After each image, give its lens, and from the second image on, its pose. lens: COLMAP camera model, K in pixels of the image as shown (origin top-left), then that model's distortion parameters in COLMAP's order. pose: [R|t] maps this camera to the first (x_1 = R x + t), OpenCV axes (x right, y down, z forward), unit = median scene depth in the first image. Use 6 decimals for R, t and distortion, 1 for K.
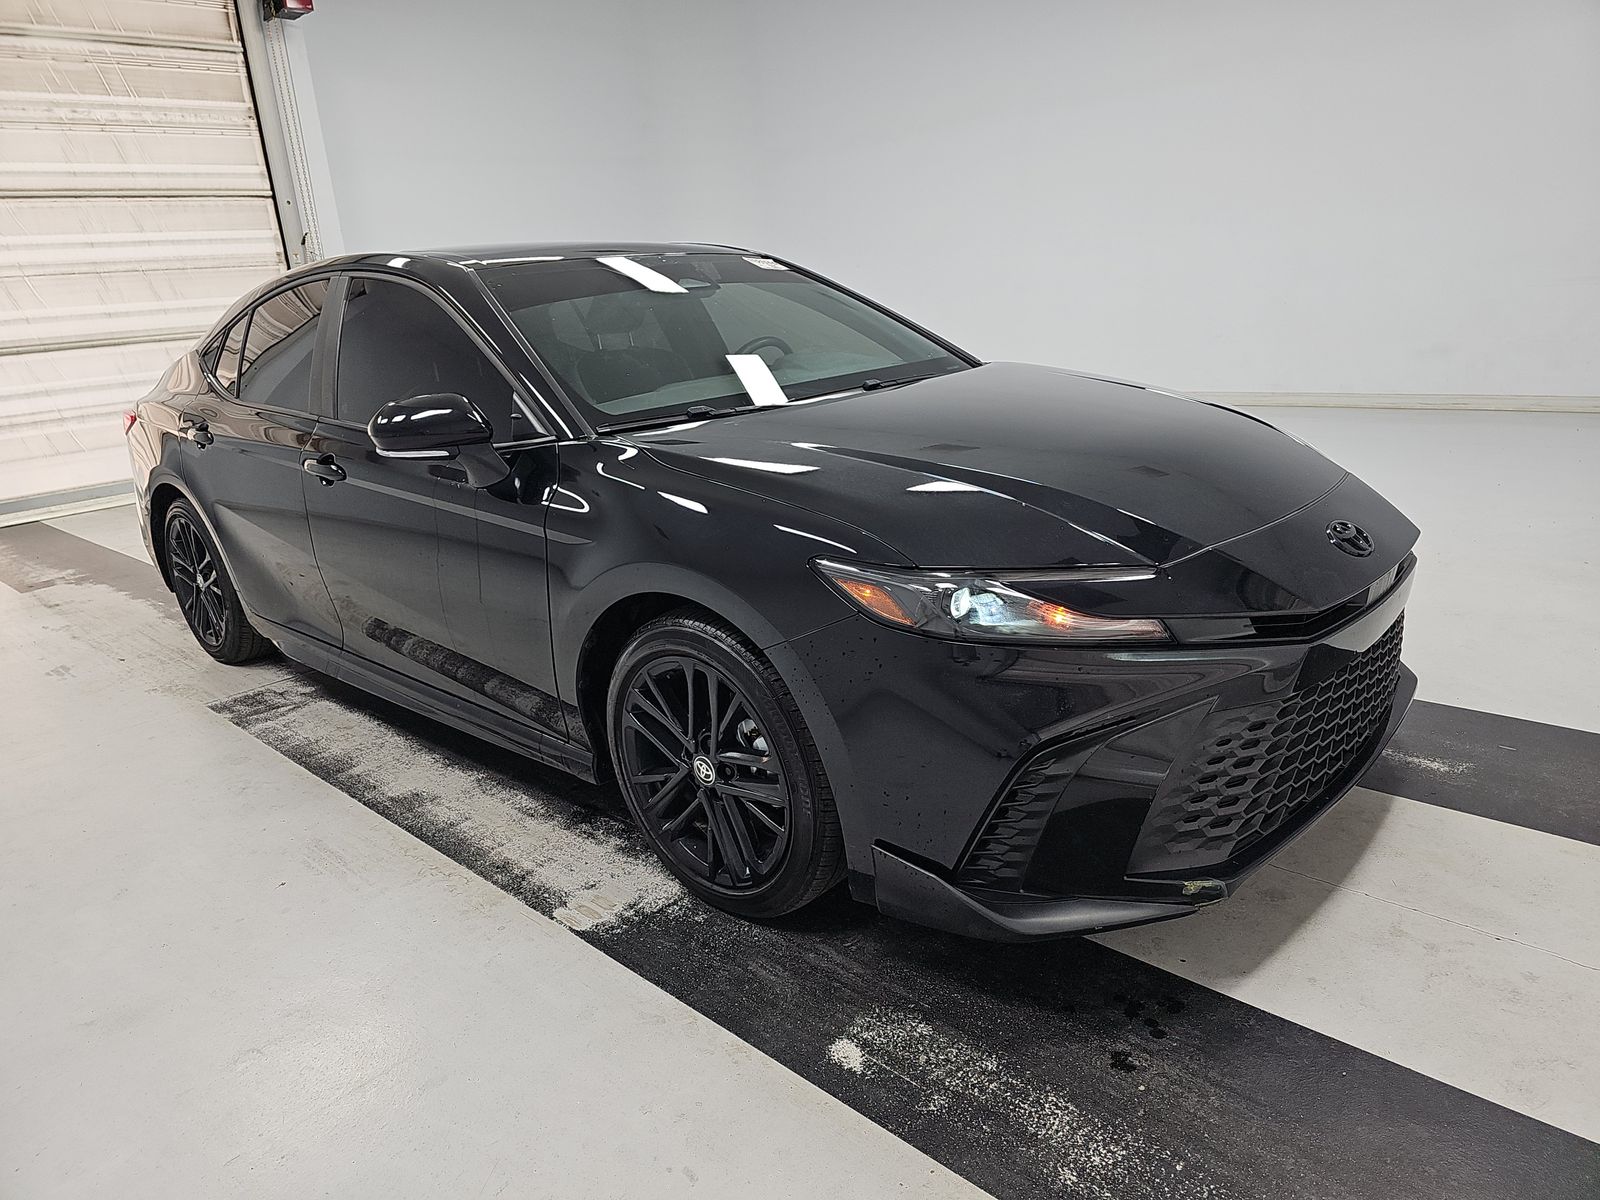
lens RADIAL K [[1061.2, 0, 800.0], [0, 1061.2, 600.0], [0, 0, 1]] dist [0.033751, -0.037769]
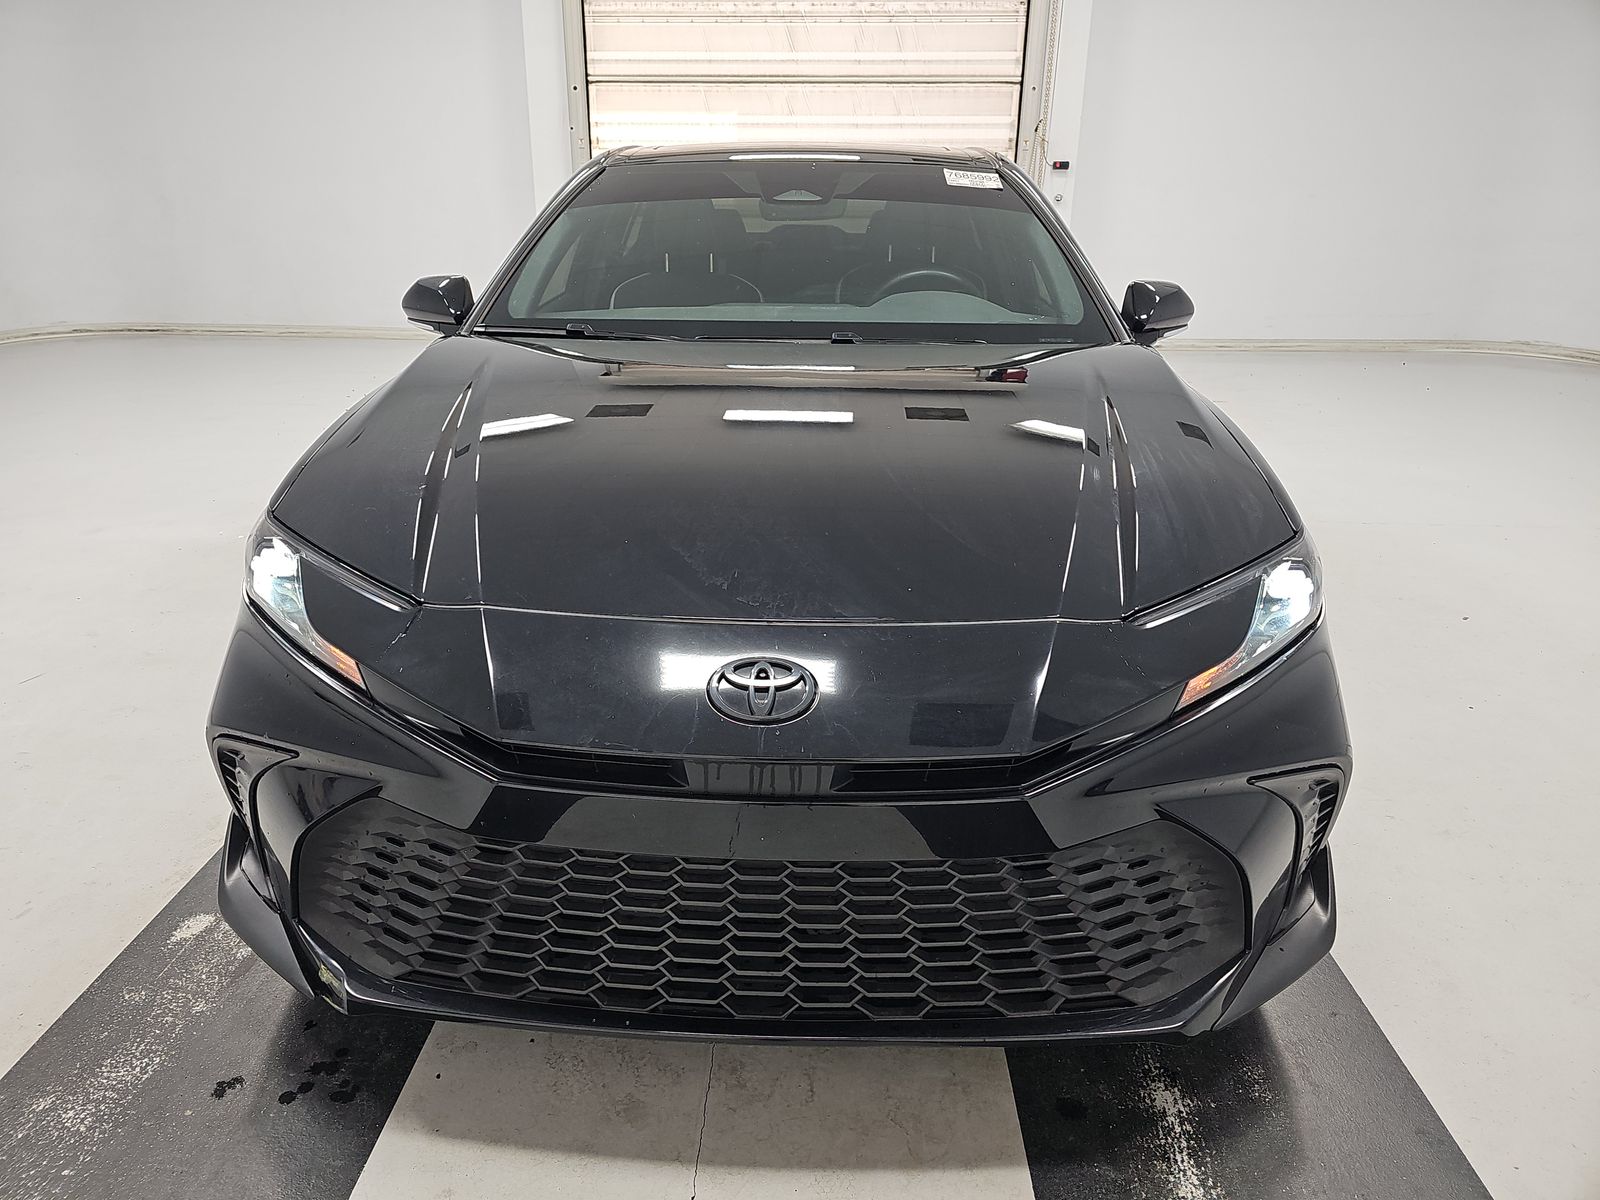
lens RADIAL K [[1061.2, 0, 800.0], [0, 1061.2, 600.0], [0, 0, 1]] dist [0.033751, -0.037769]
pose [[0.645848, 0.337261, -0.684934, 0.270652], [-0.271120, 0.939981, 0.207197, -0.069770], [0.713704, 0.051881, 0.698523, 0.167244]]
